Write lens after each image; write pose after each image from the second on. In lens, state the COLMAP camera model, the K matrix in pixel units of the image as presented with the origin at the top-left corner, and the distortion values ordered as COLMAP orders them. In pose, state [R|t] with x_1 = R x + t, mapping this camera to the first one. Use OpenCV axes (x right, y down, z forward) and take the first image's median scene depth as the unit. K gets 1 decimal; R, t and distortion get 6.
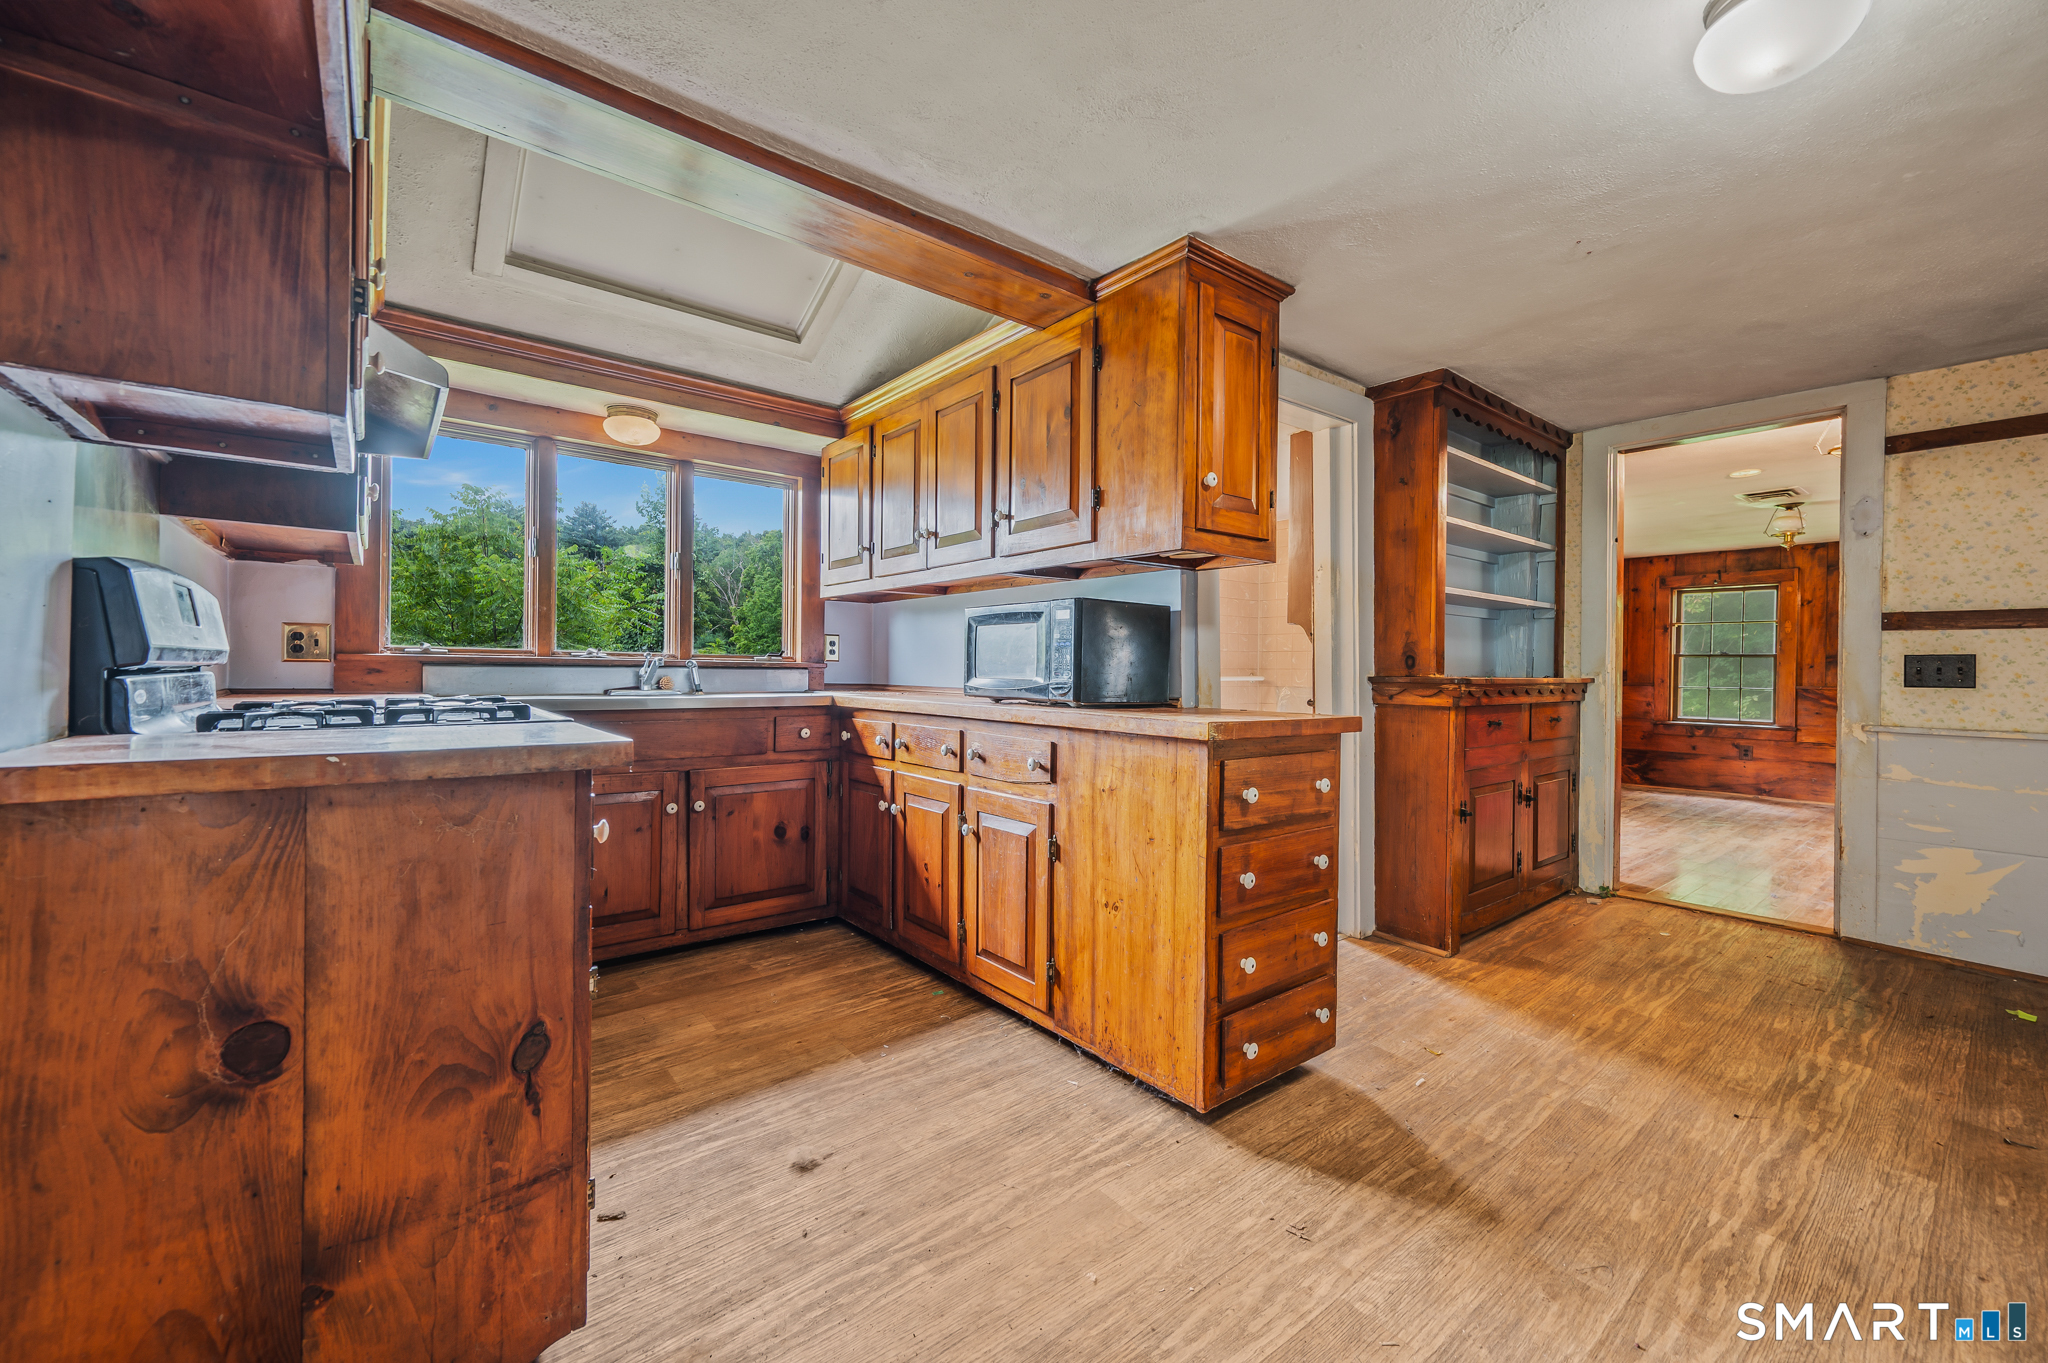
lens RADIAL K [[807.0, 0, 1010.3], [0, 807.0, 673.8], [0, 0, 1]] dist [0.002910, 0.000239]
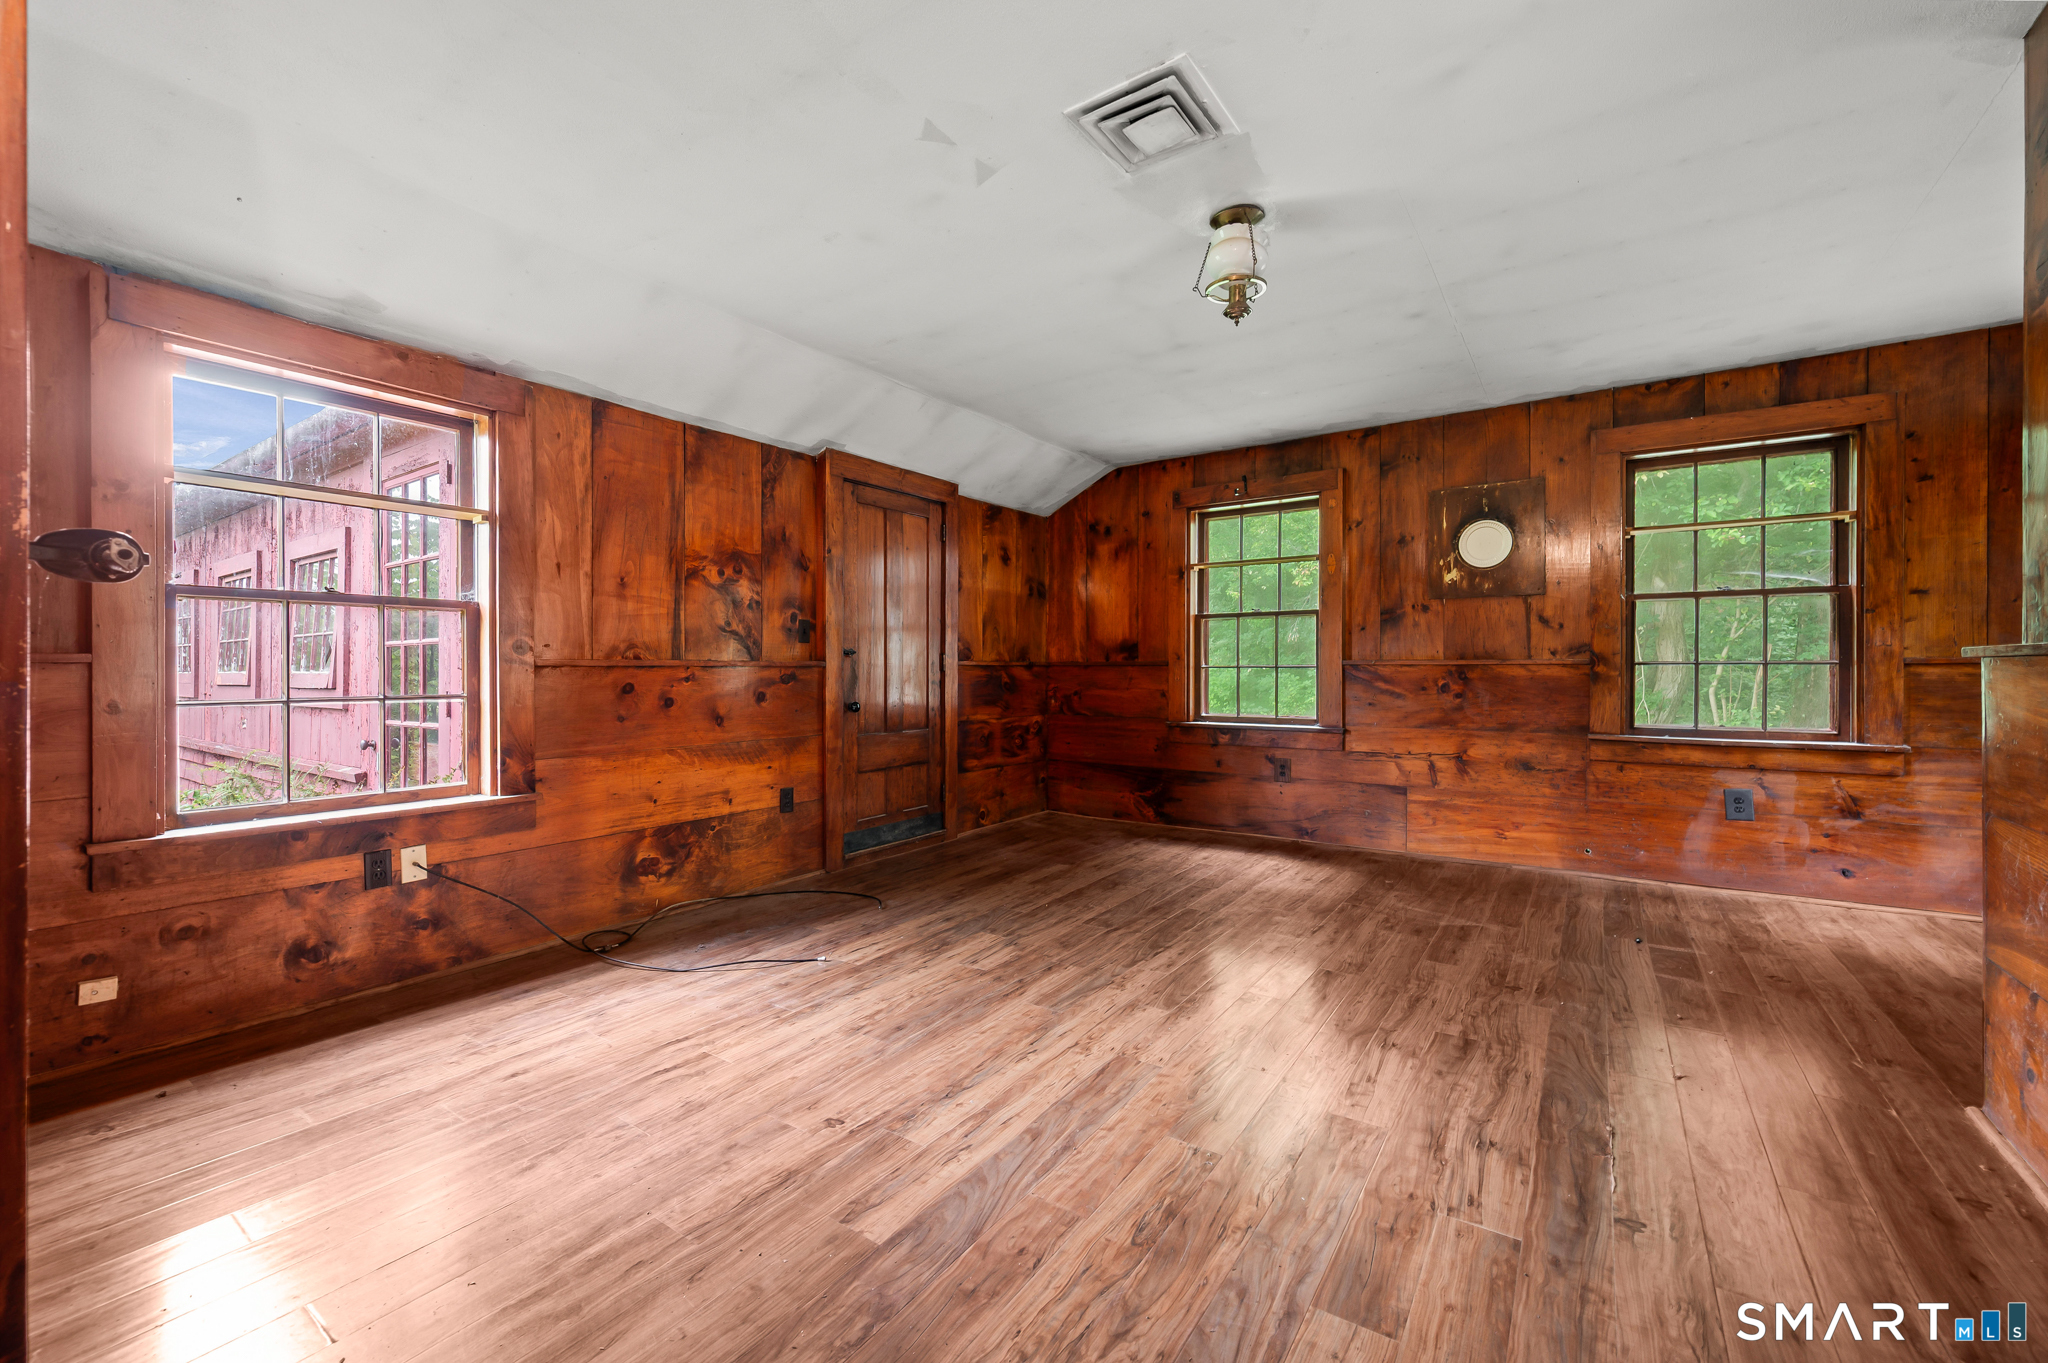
lens RADIAL K [[807.0, 0, 1056.1], [0, 807.0, 675.8], [0, 0, 1]] dist [0.002910, 0.000239]
pose [[0.944617, -0.013533, 0.327895, 1.712737], [0.012356, 0.999908, 0.005673, 0.062996], [-0.327942, -0.001307, 0.944697, 1.495385]]
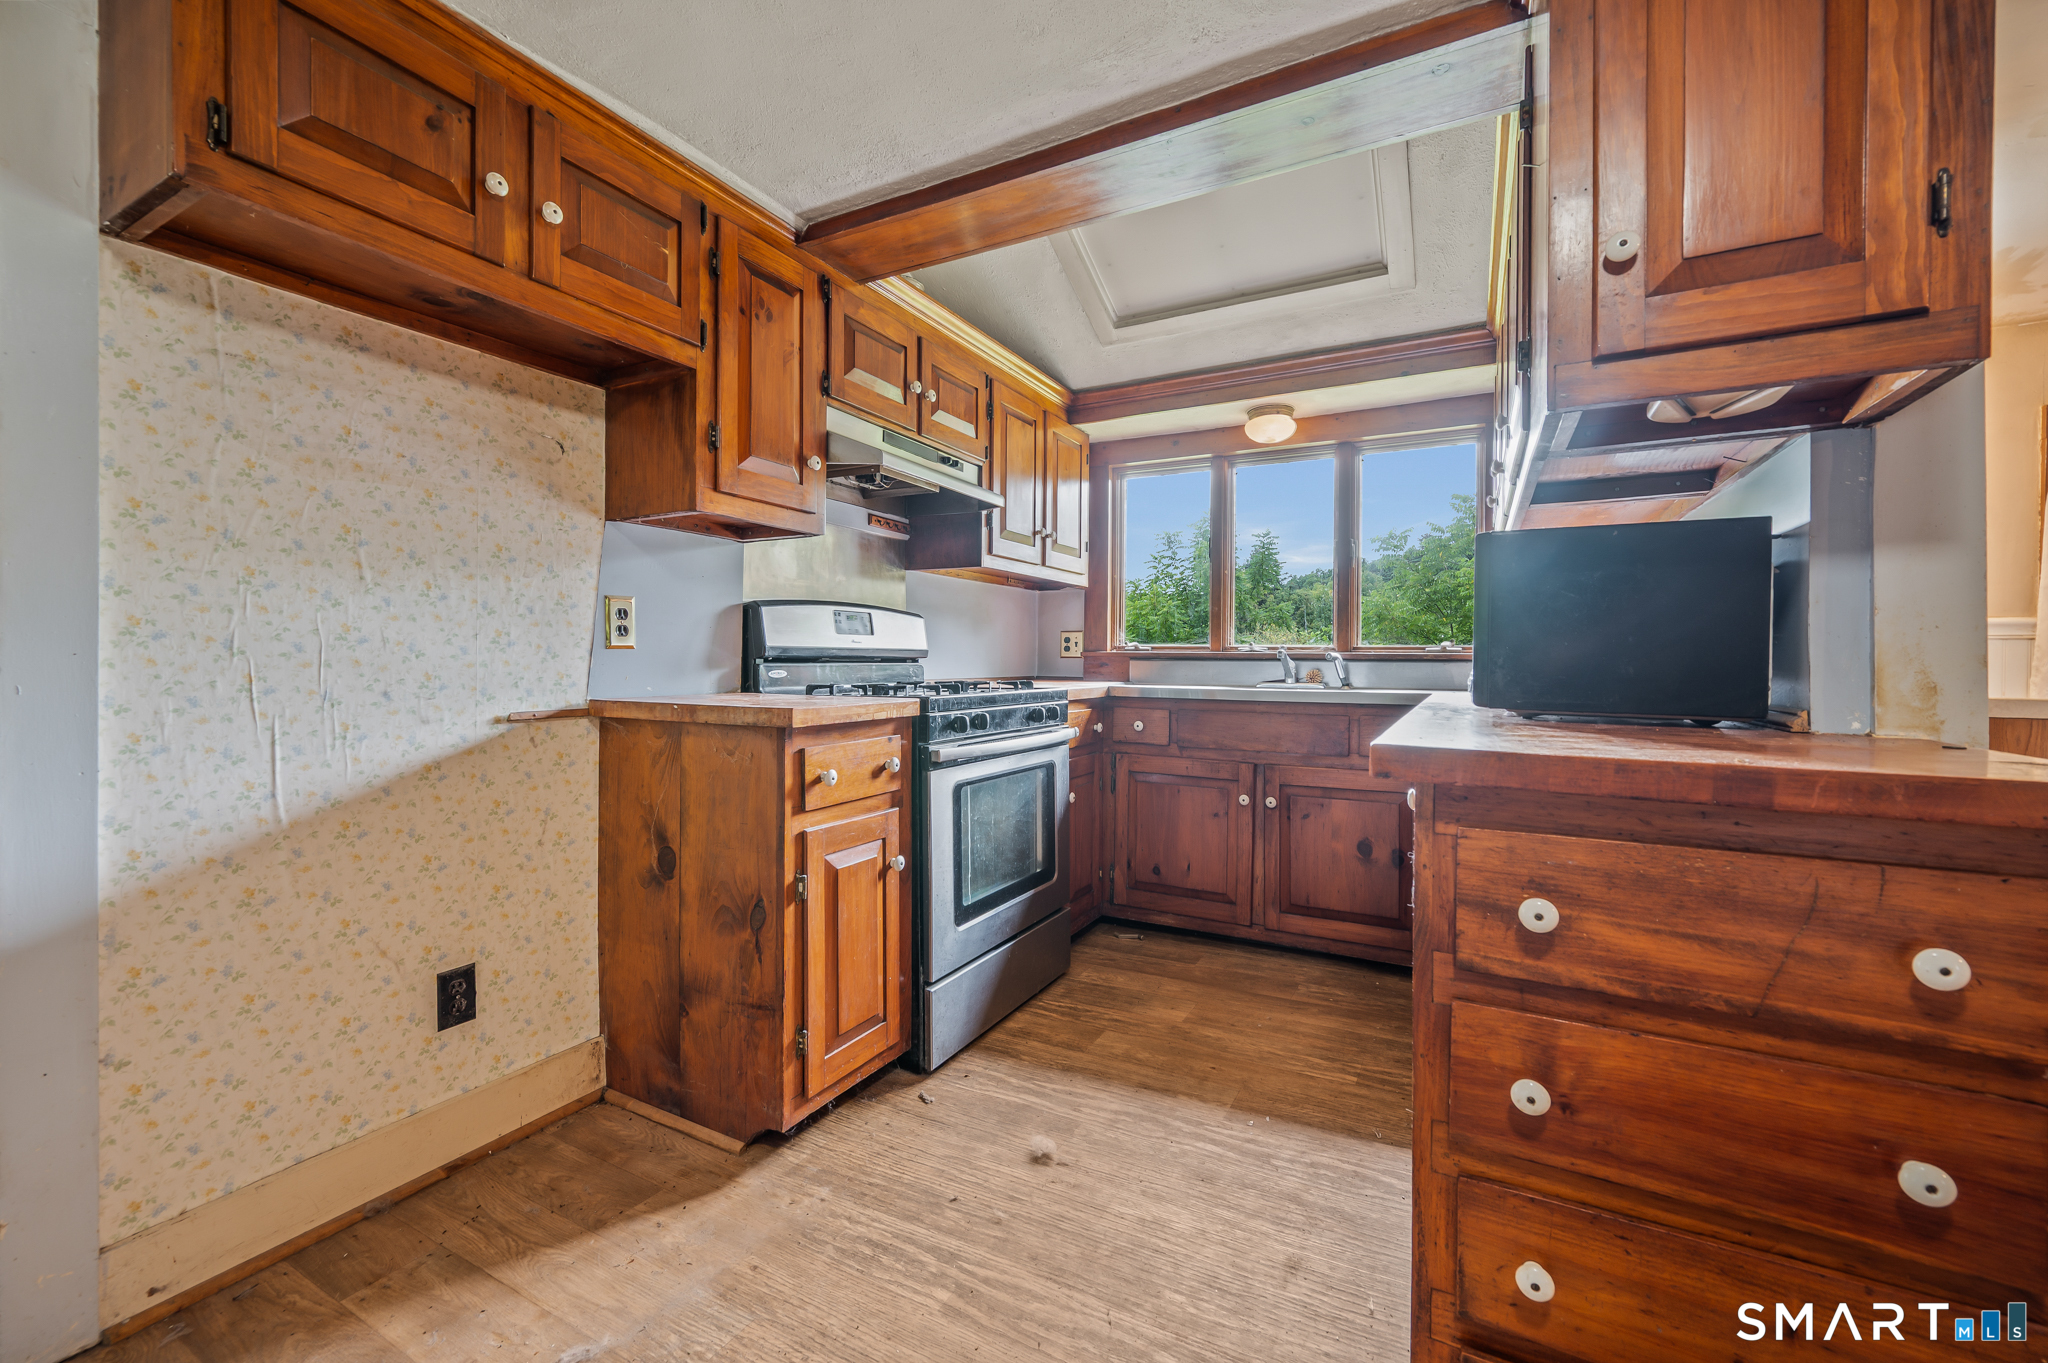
lens RADIAL K [[807.0, 0, 1041.0], [0, 807.0, 667.8], [0, 0, 1]] dist [0.002910, 0.000239]
pose [[0.413314, -0.000449, -0.910589, 0.437626], [-0.006731, 0.999971, -0.003548, 0.008696], [0.910564, 0.007595, 0.413299, 0.397875]]
